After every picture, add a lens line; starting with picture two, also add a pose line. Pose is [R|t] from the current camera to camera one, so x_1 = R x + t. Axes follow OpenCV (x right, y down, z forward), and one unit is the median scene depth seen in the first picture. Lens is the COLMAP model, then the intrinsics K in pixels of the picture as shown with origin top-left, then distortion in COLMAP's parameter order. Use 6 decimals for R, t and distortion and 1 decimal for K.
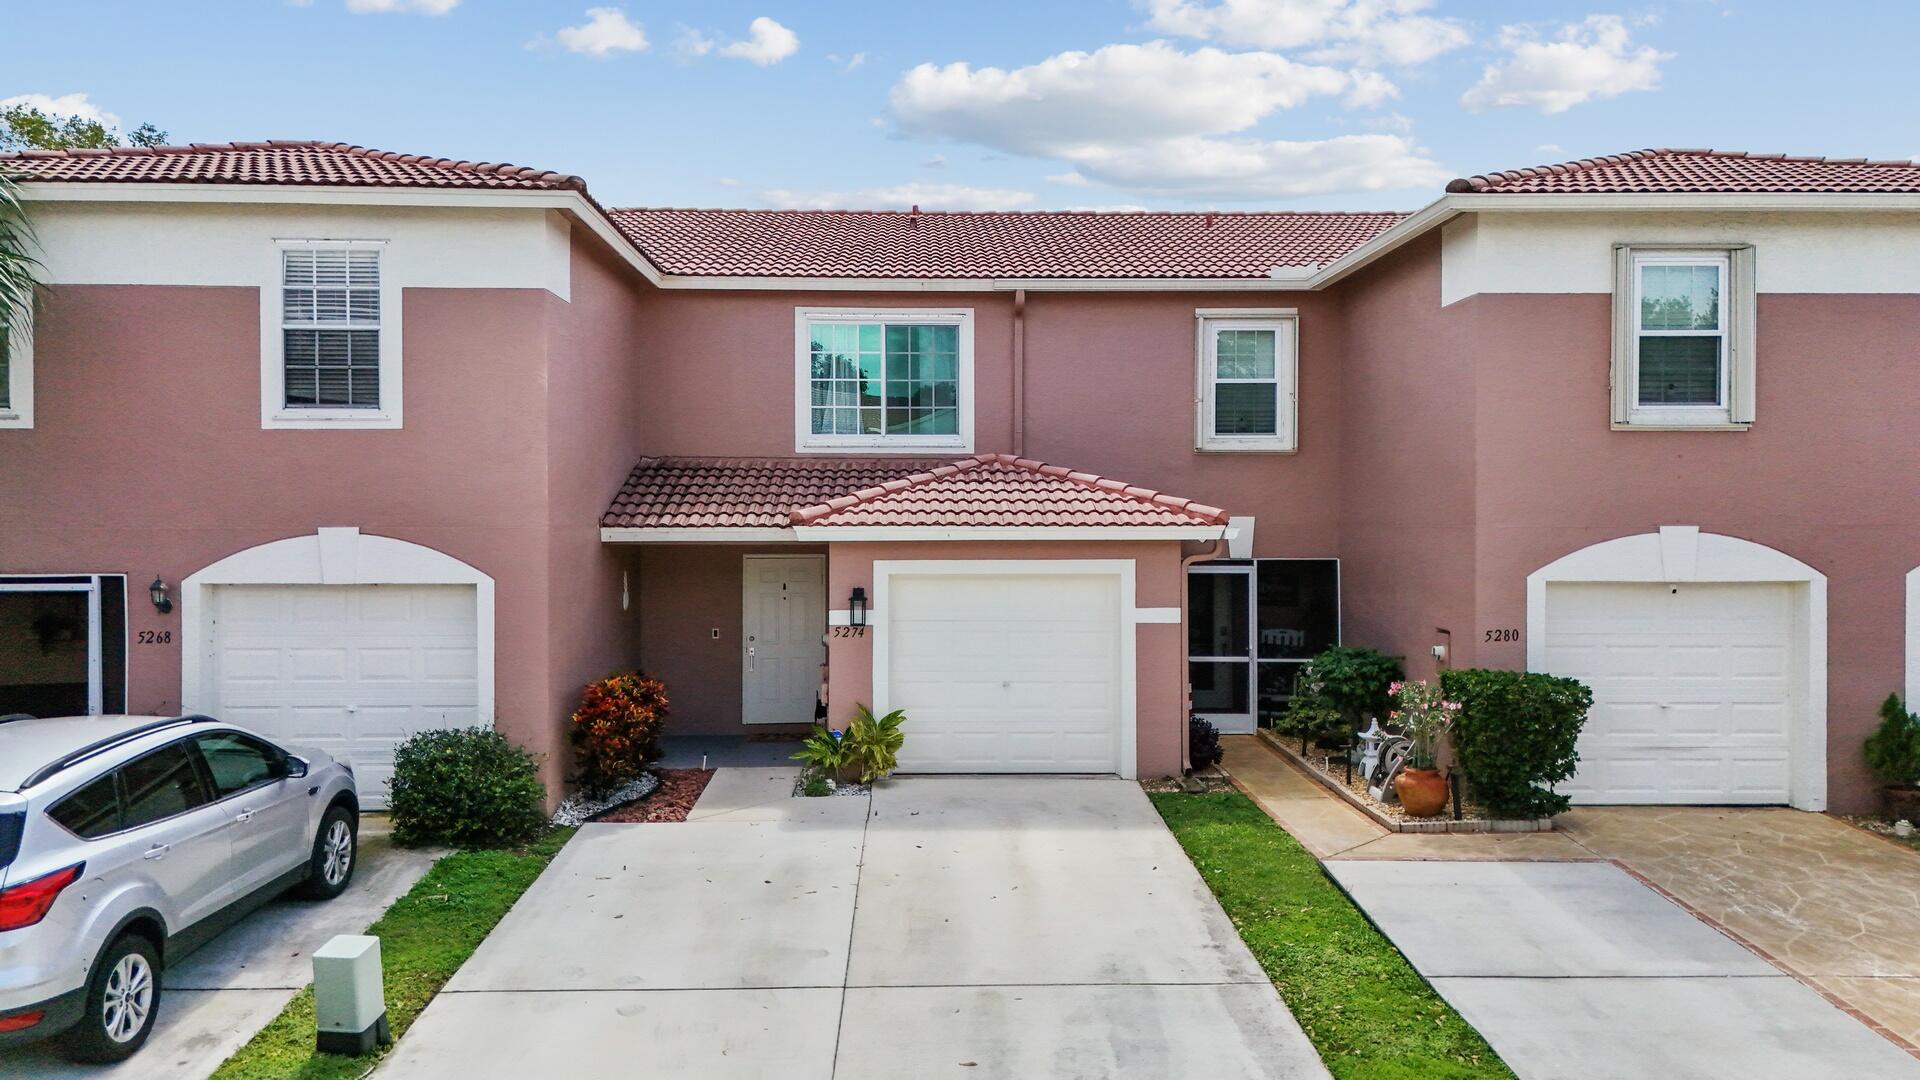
lens RADIAL K [[1477.7, 0, 960.0], [0, 1477.7, 540.0], [0, 0, 1]] dist [0.002155, -0.000152]
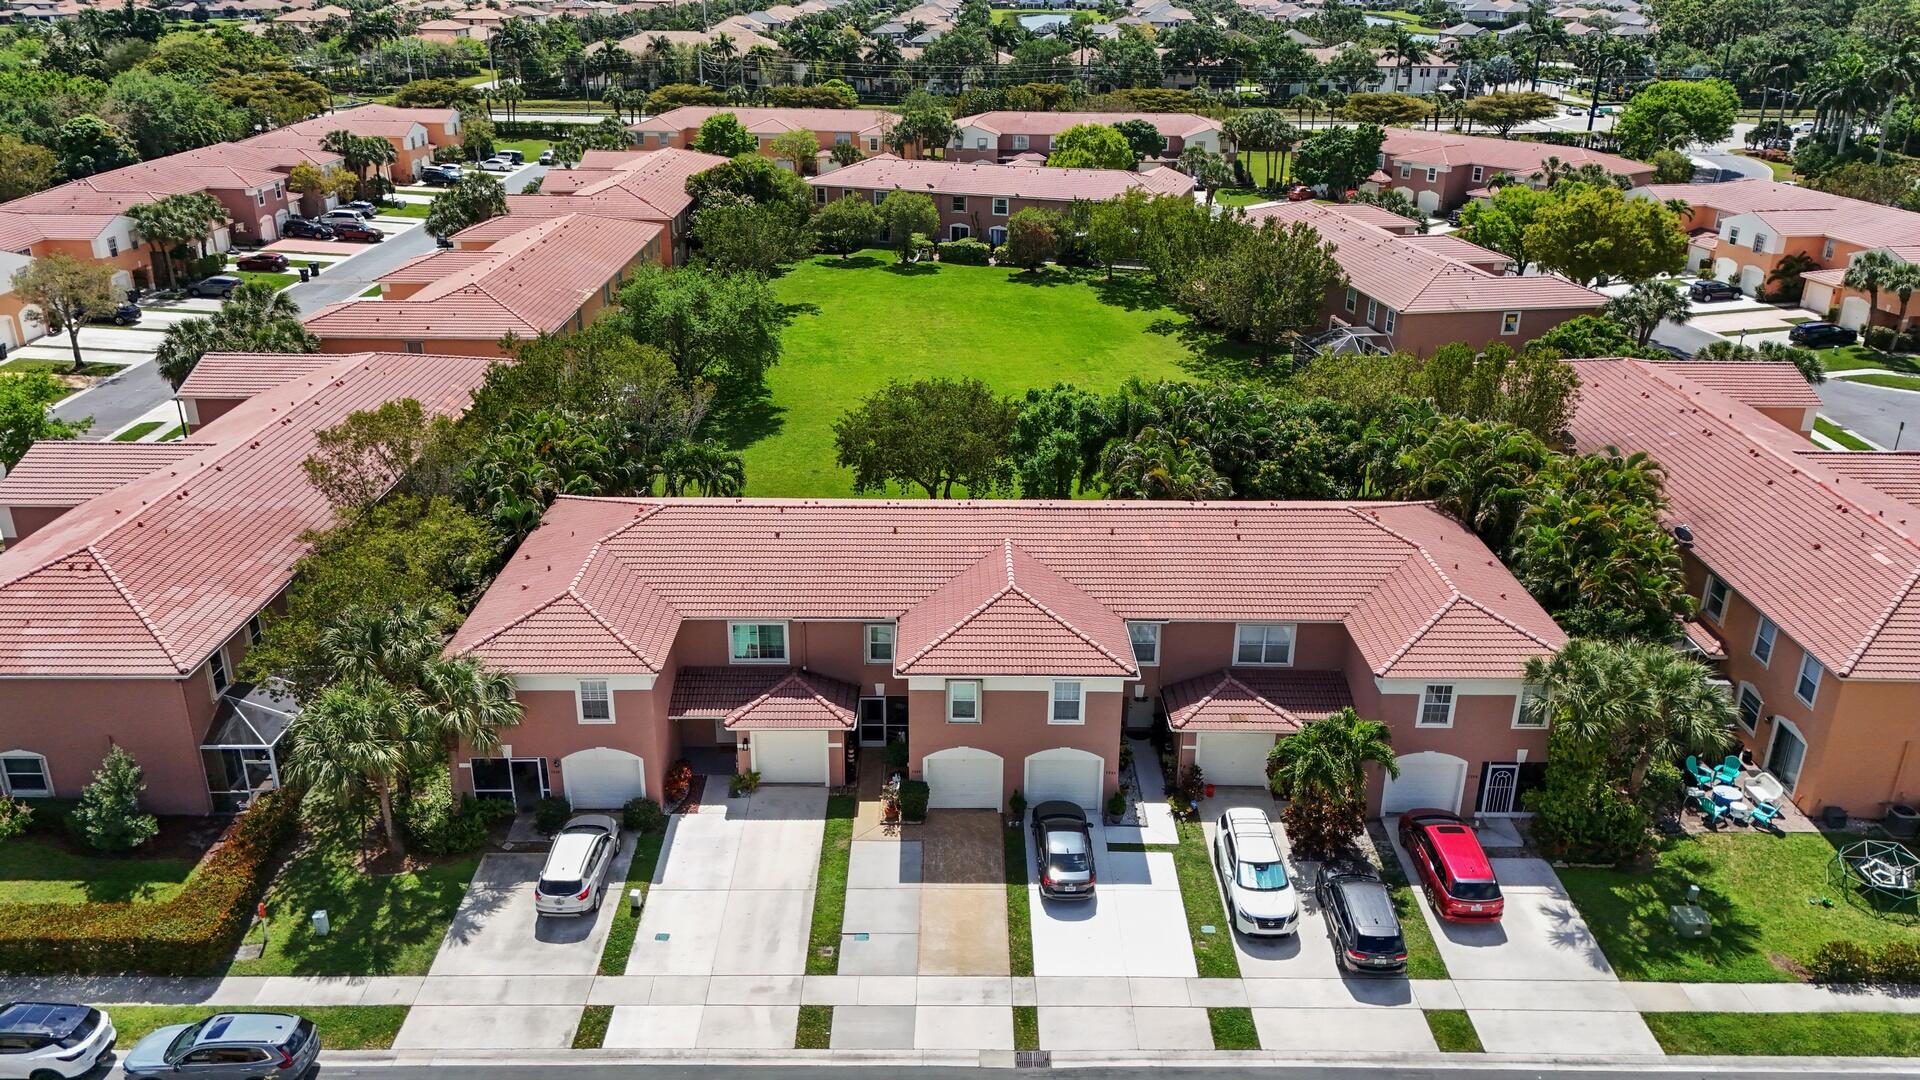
lens RADIAL K [[1477.7, 0, 960.0], [0, 1477.7, 540.0], [0, 0, 1]] dist [0.002155, -0.000152]
pose [[0.999422, 0.010642, -0.032290, 0.600869], [0.001426, 0.935788, 0.352560, -1.806215], [0.033969, -0.352402, 0.935232, -2.274373]]
